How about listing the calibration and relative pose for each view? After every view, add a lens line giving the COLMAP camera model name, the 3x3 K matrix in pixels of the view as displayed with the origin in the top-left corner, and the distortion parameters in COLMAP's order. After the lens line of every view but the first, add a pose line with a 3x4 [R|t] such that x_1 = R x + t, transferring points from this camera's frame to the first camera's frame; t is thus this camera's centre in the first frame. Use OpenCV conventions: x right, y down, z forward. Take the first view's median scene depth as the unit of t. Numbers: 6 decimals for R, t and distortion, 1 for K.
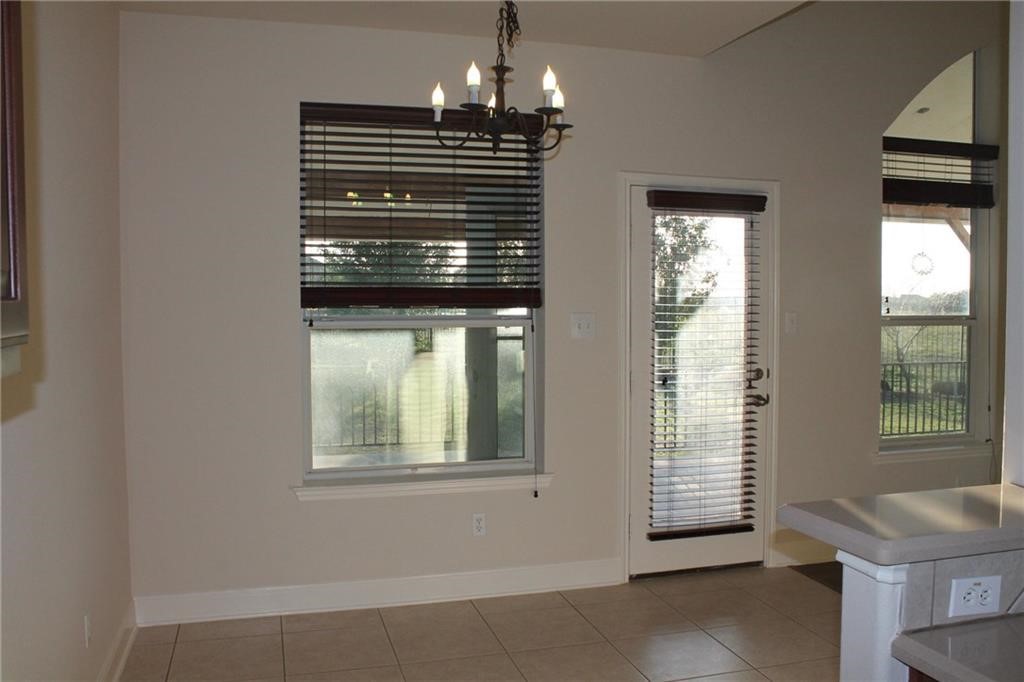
lens RADIAL K [[878.6, 0, 520.9], [0, 878.6, 346.9], [0, 0, 1]] dist [-0.160380, 0.133500]
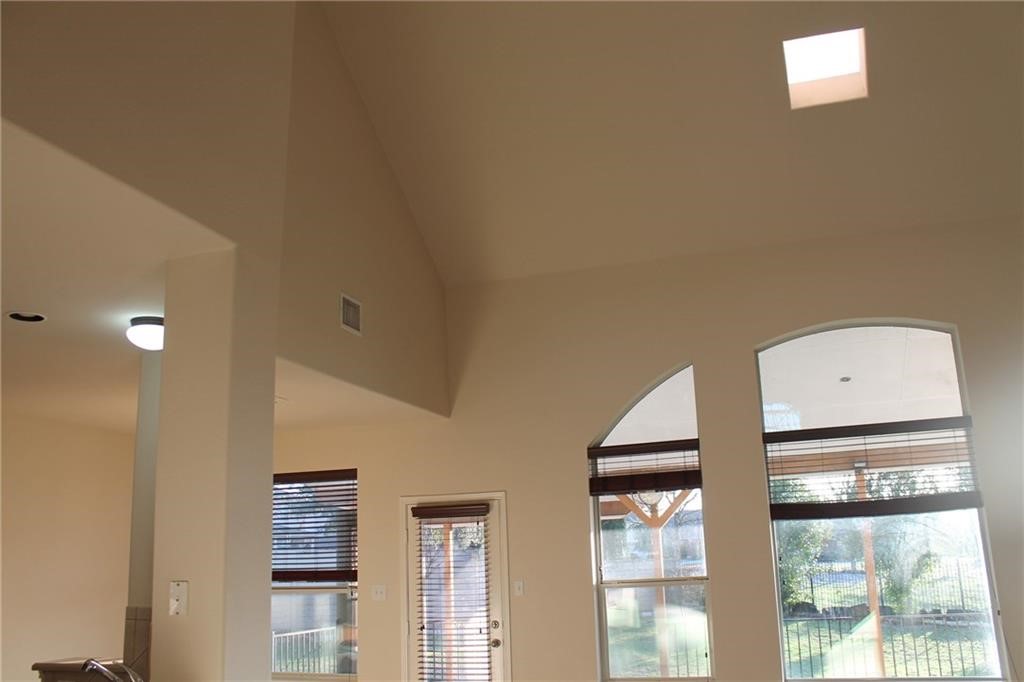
lens RADIAL K [[878.6, 0, 515.7], [0, 878.6, 341.4], [0, 0, 1]] dist [-0.160380, 0.133500]
pose [[0.821309, -0.168886, -0.544913, 1.172534], [0.005820, 0.957607, -0.288020, -0.005126], [0.570455, 0.233382, 0.787474, -0.232066]]
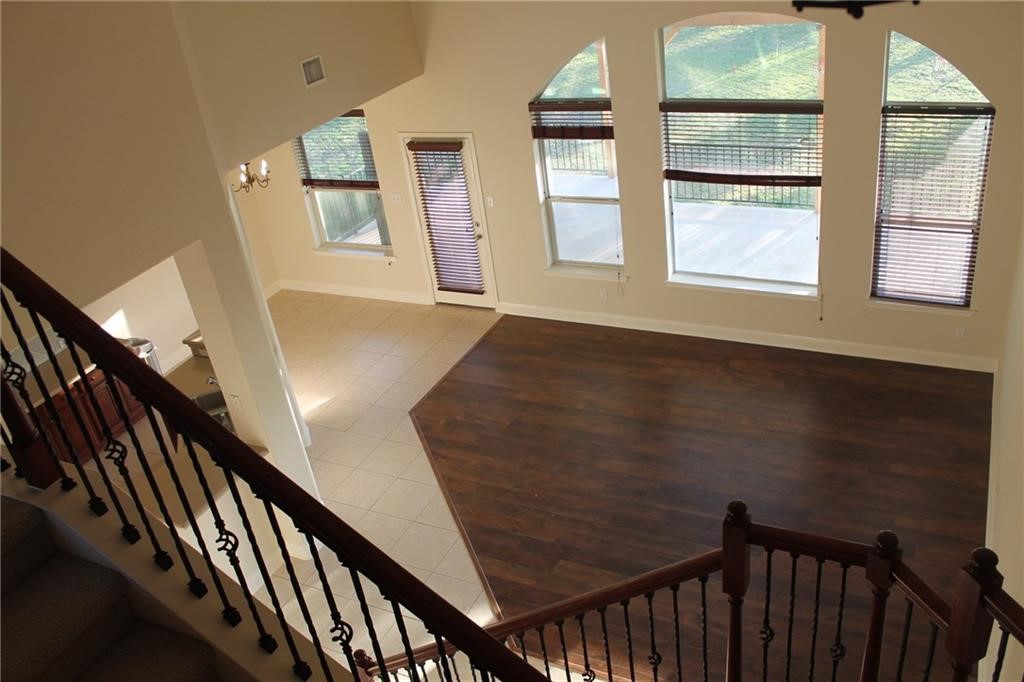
lens RADIAL K [[878.6, 0, 505.4], [0, 878.6, 343.6], [0, 0, 1]] dist [-0.160380, 0.133500]
pose [[0.721399, 0.245699, -0.647468, 1.717881], [0.104053, 0.885875, 0.452104, -0.642144], [0.684657, -0.393518, 0.613504, -0.321936]]
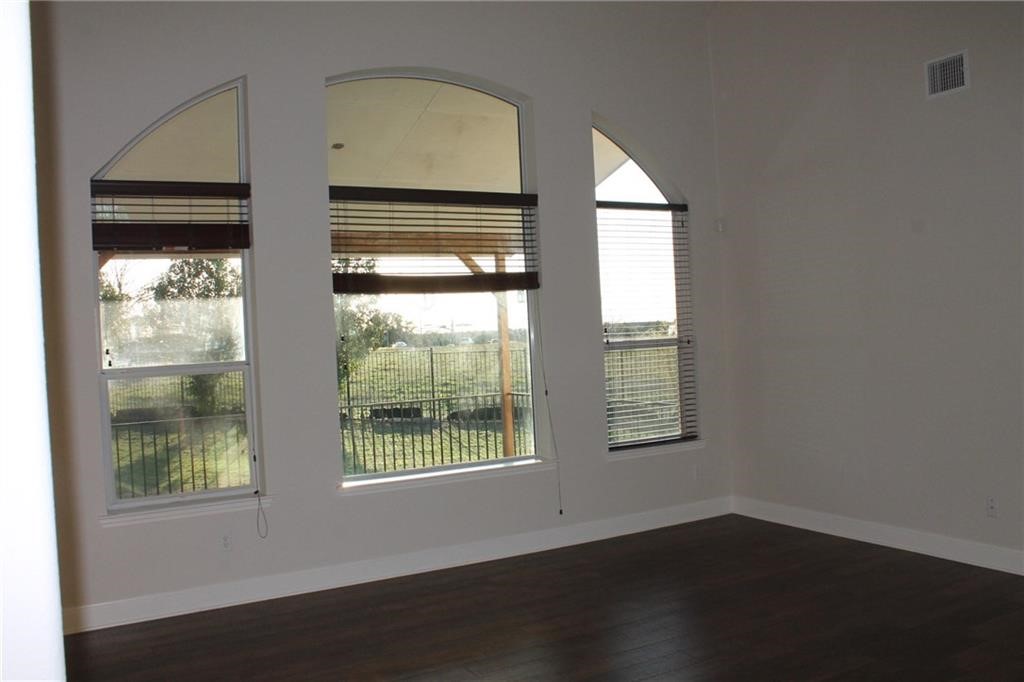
lens RADIAL K [[878.6, 0, 503.2], [0, 878.6, 339.9], [0, 0, 1]] dist [-0.160380, 0.133500]
pose [[0.971725, -0.048370, 0.231107, 0.665344], [0.058865, 0.997514, -0.038733, -0.006826], [-0.228659, 0.051242, 0.972157, -0.012964]]
